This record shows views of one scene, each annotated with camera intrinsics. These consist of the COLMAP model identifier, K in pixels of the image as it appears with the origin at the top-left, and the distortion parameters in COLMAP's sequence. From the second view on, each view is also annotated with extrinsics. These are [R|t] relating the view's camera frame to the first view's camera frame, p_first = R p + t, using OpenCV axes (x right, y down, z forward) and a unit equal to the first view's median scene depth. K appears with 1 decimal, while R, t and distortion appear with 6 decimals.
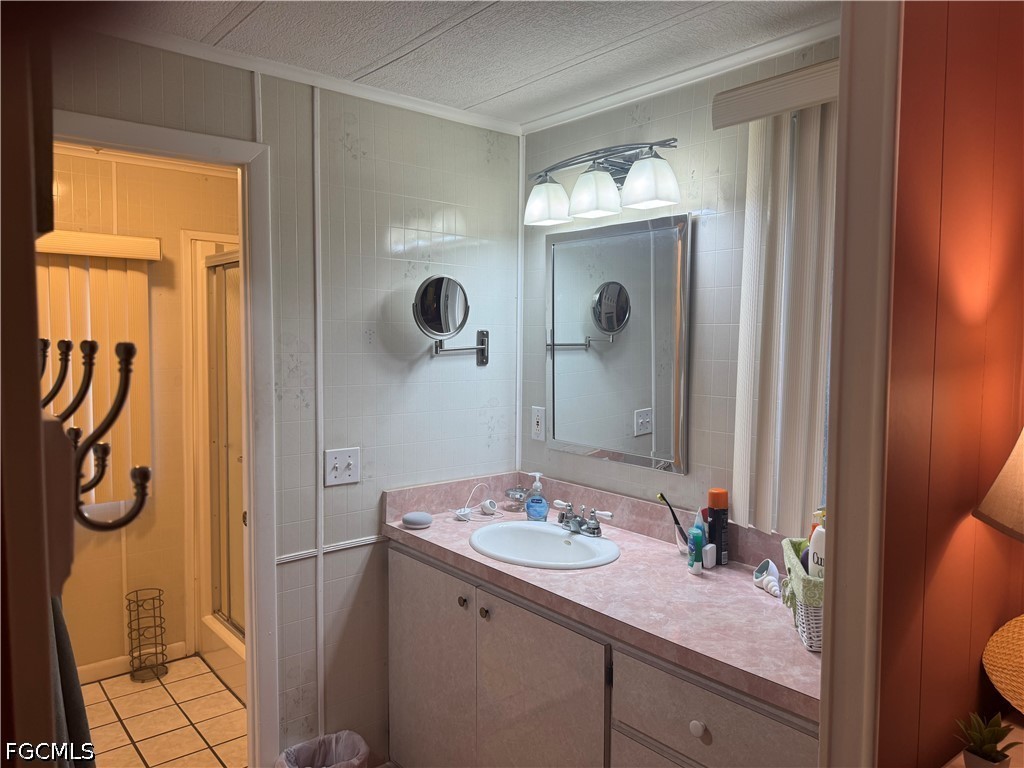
lens RADIAL K [[731.9, 0, 505.5], [0, 731.9, 384.7], [0, 0, 1]] dist [0.075534, -0.103931]
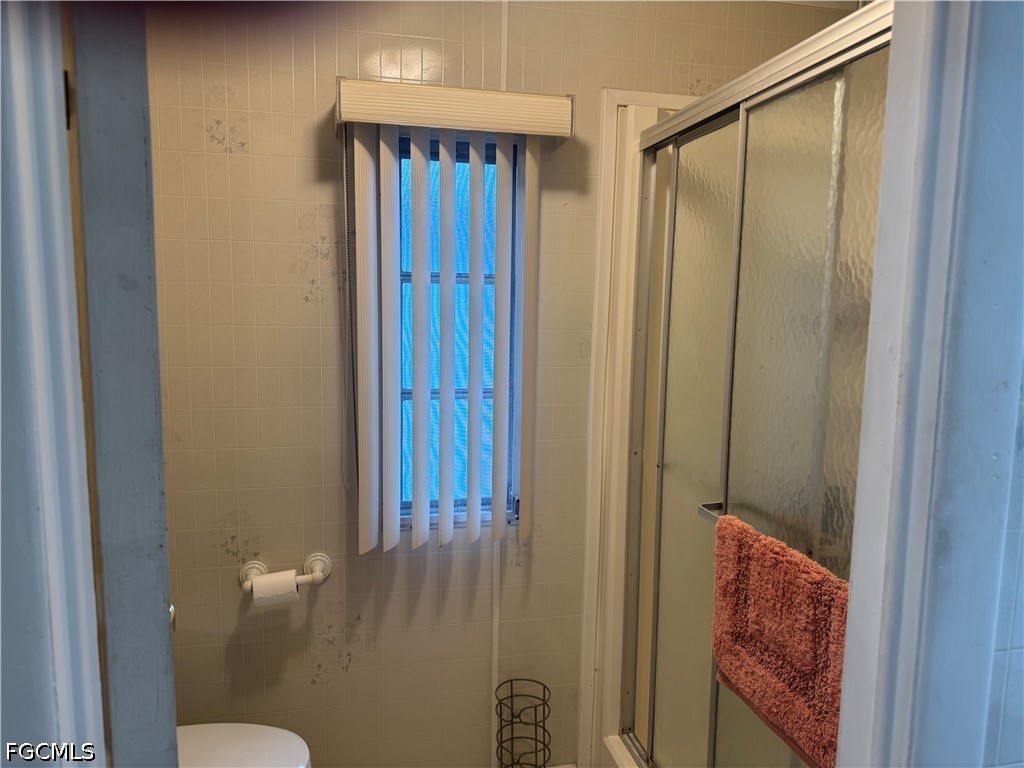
lens RADIAL K [[731.9, 0, 513.2], [0, 731.9, 385.1], [0, 0, 1]] dist [0.075534, -0.103931]
pose [[0.893054, 0.059508, -0.445998, -0.232151], [-0.039851, 0.997781, 0.053333, -0.005394], [0.448182, -0.029856, 0.893444, 0.449822]]
